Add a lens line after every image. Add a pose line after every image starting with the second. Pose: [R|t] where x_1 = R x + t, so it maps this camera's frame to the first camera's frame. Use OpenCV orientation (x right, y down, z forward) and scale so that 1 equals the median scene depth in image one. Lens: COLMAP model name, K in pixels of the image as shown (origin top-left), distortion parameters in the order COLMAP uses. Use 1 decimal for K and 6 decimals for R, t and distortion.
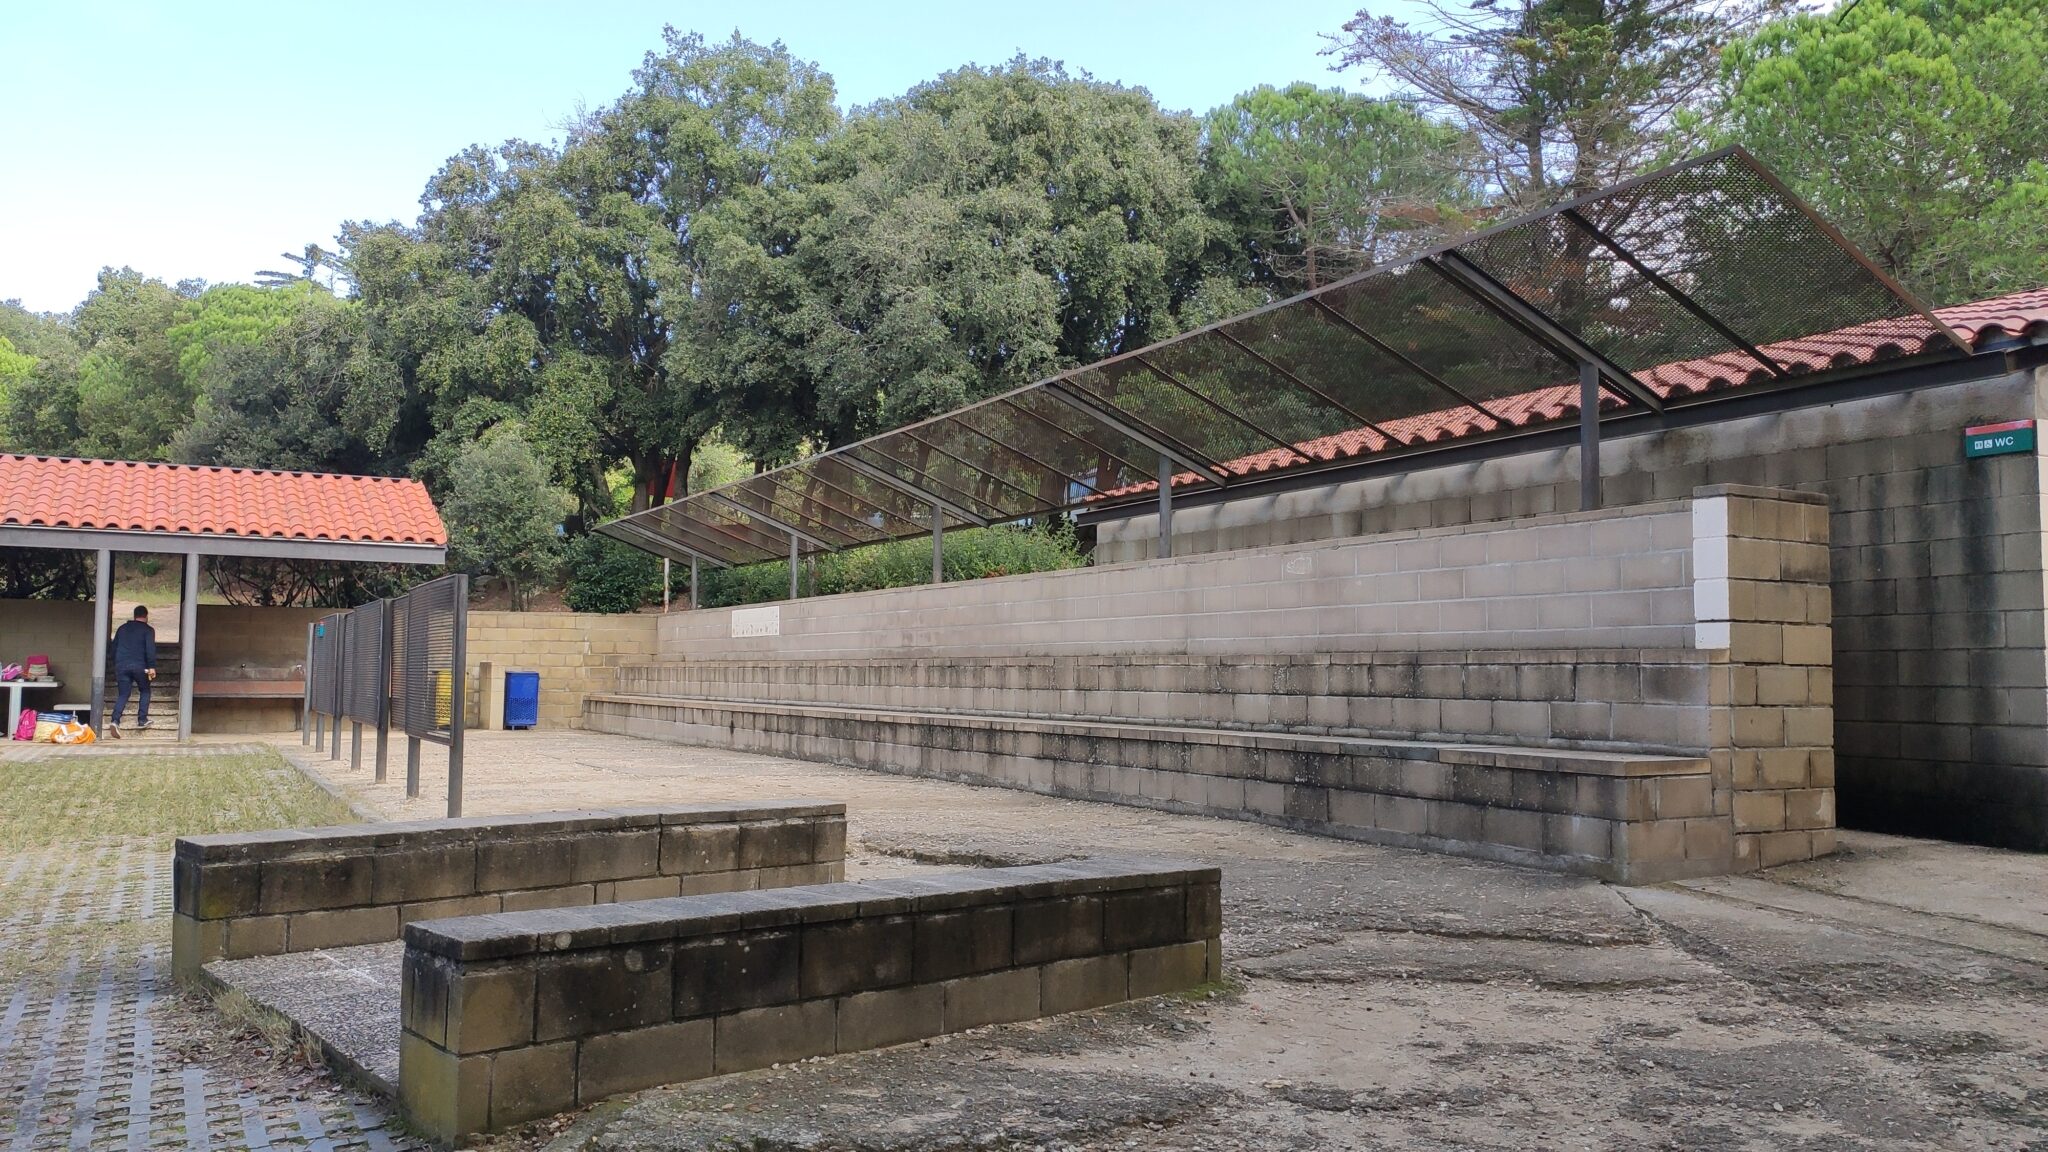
lens RADIAL K [[1545.9, 0, 1024.0], [0, 1545.9, 576.0], [0, 0, 1]] dist [0.099139, -0.136922]
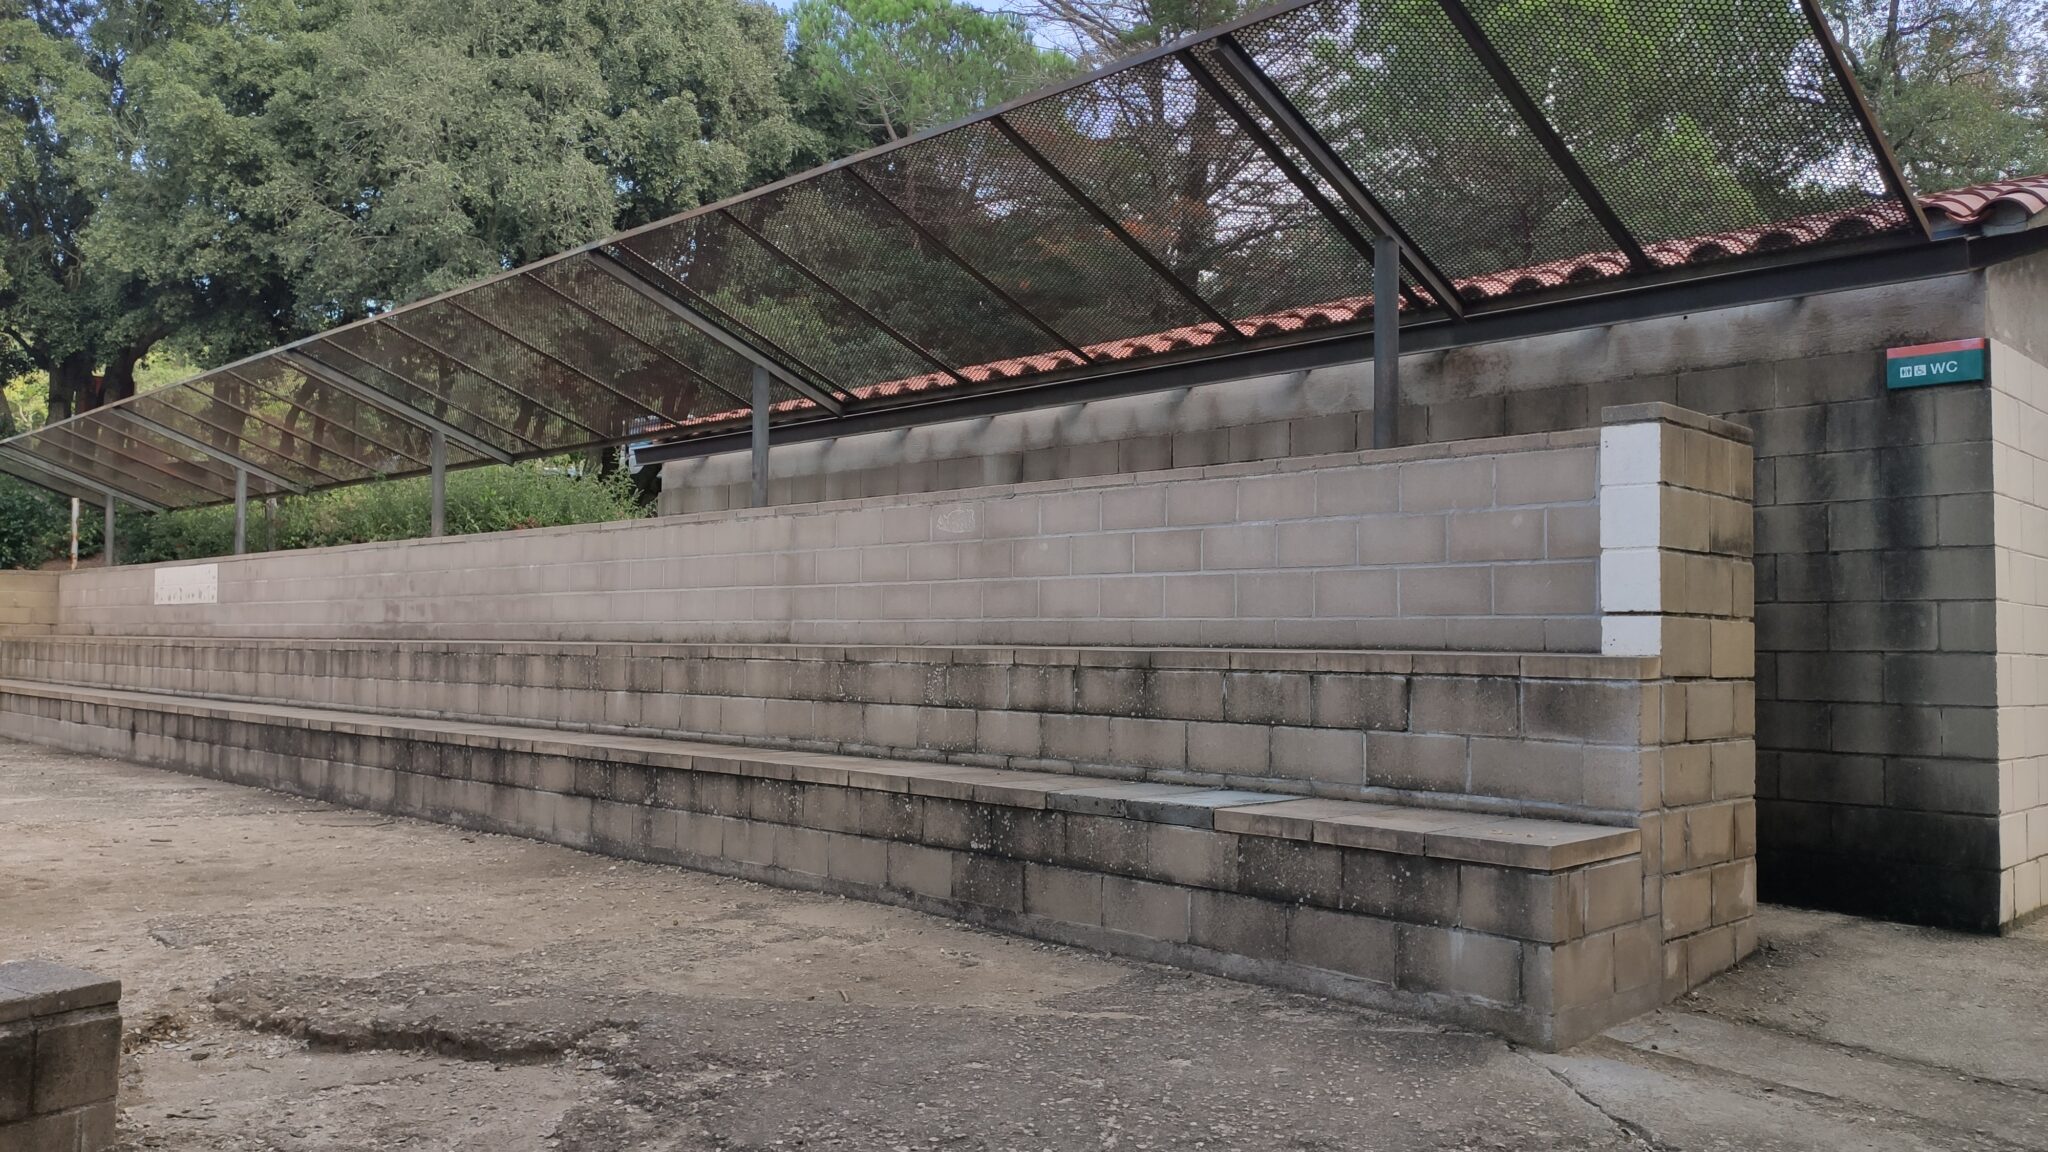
lens RADIAL K [[1545.9, 0, 1024.0], [0, 1545.9, 576.0], [0, 0, 1]] dist [0.099139, -0.136922]
pose [[0.961301, 0.014798, 0.275103, 0.012313], [-0.021077, 0.999580, 0.019884, 0.003795], [-0.274693, -0.024913, 0.961209, 0.299878]]
